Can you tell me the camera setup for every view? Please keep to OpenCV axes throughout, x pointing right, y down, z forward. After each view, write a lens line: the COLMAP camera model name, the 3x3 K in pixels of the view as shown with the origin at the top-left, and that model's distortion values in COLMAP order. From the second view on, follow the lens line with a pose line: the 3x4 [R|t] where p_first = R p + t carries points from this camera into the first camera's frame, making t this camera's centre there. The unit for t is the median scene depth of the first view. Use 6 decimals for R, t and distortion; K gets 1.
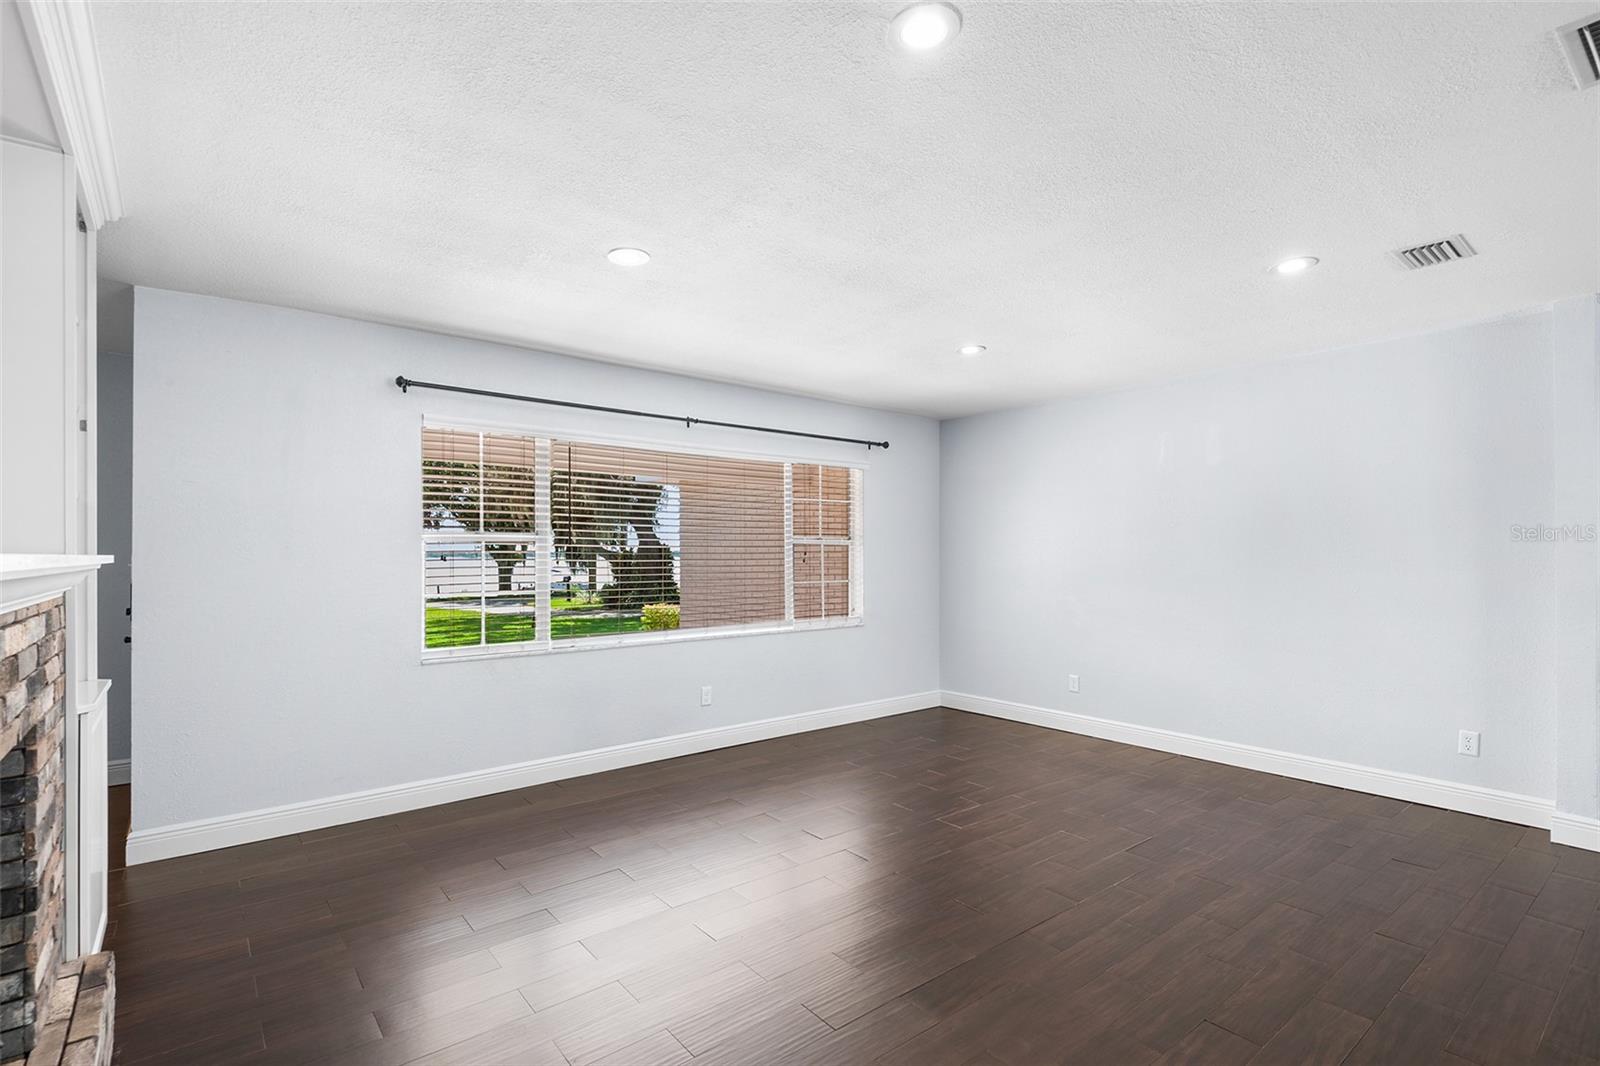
lens RADIAL K [[742.6, 0, 791.8], [0, 742.6, 556.4], [0, 0, 1]] dist [0.020469, -0.007193]
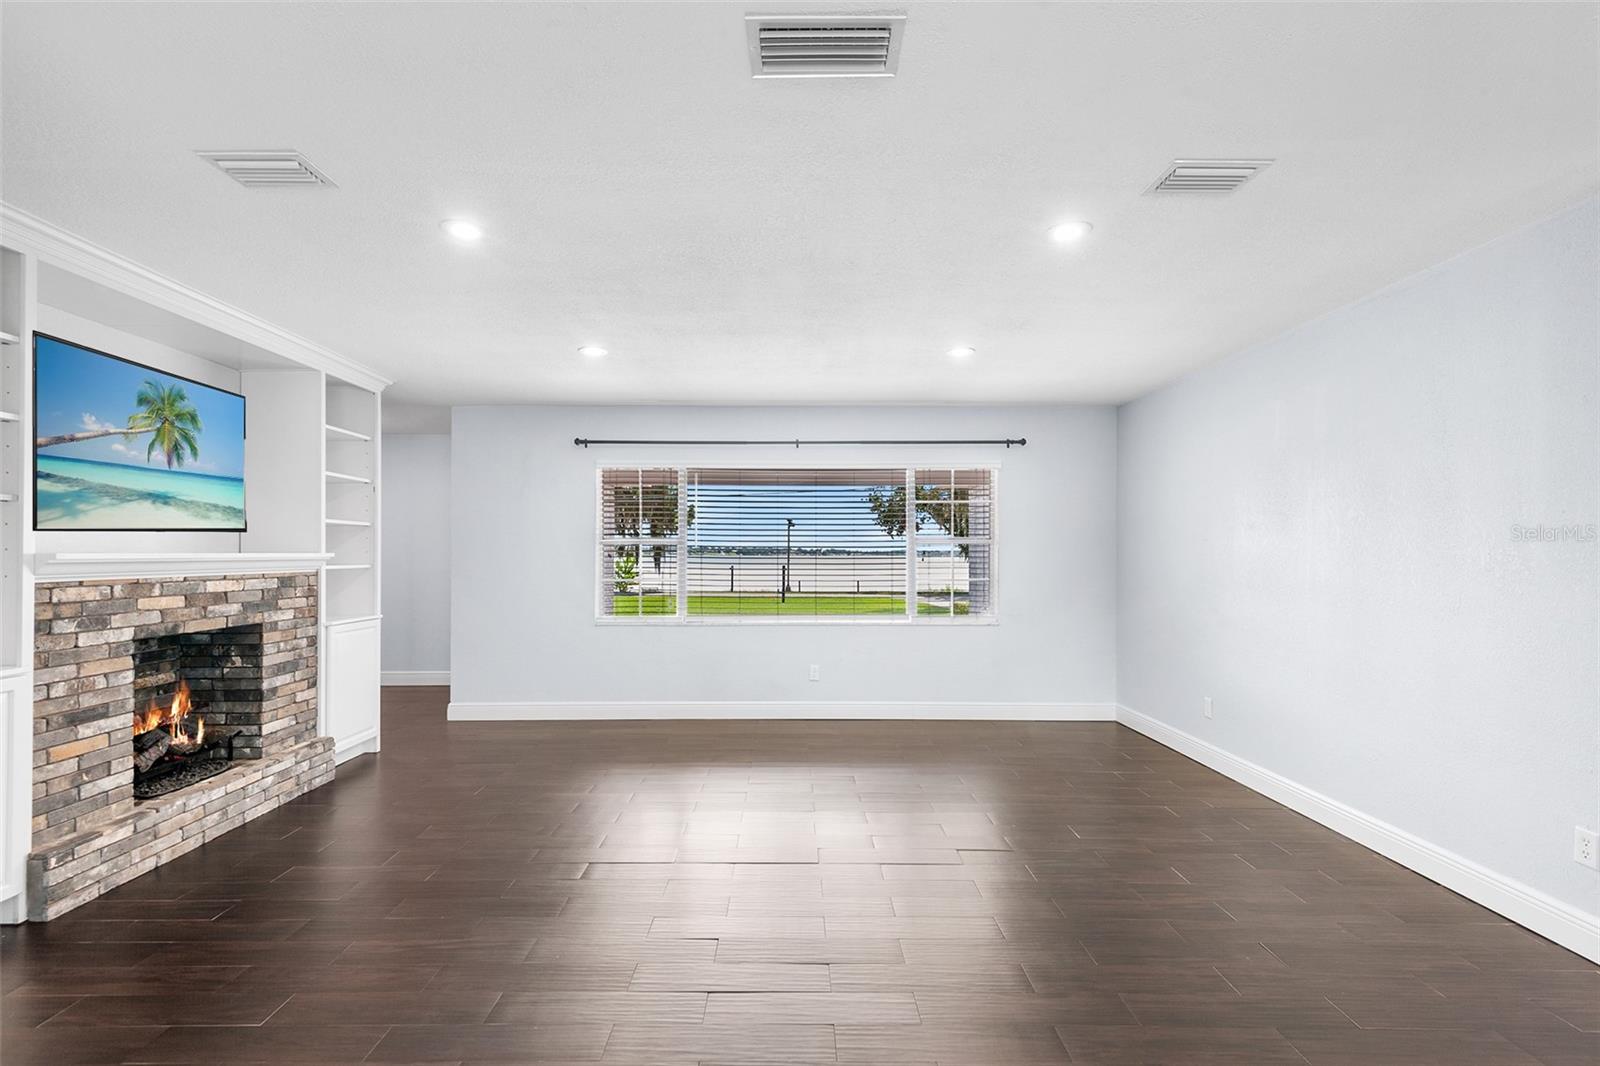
lens RADIAL K [[733.2, 0, 797.1], [0, 733.2, 543.1], [0, 0, 1]] dist [0.032872, -0.020974]
pose [[0.784114, -0.007259, -0.620574, 0.600793], [-0.002877, 0.999878, -0.015331, -0.000652], [0.620610, 0.013807, 0.783998, 0.064566]]
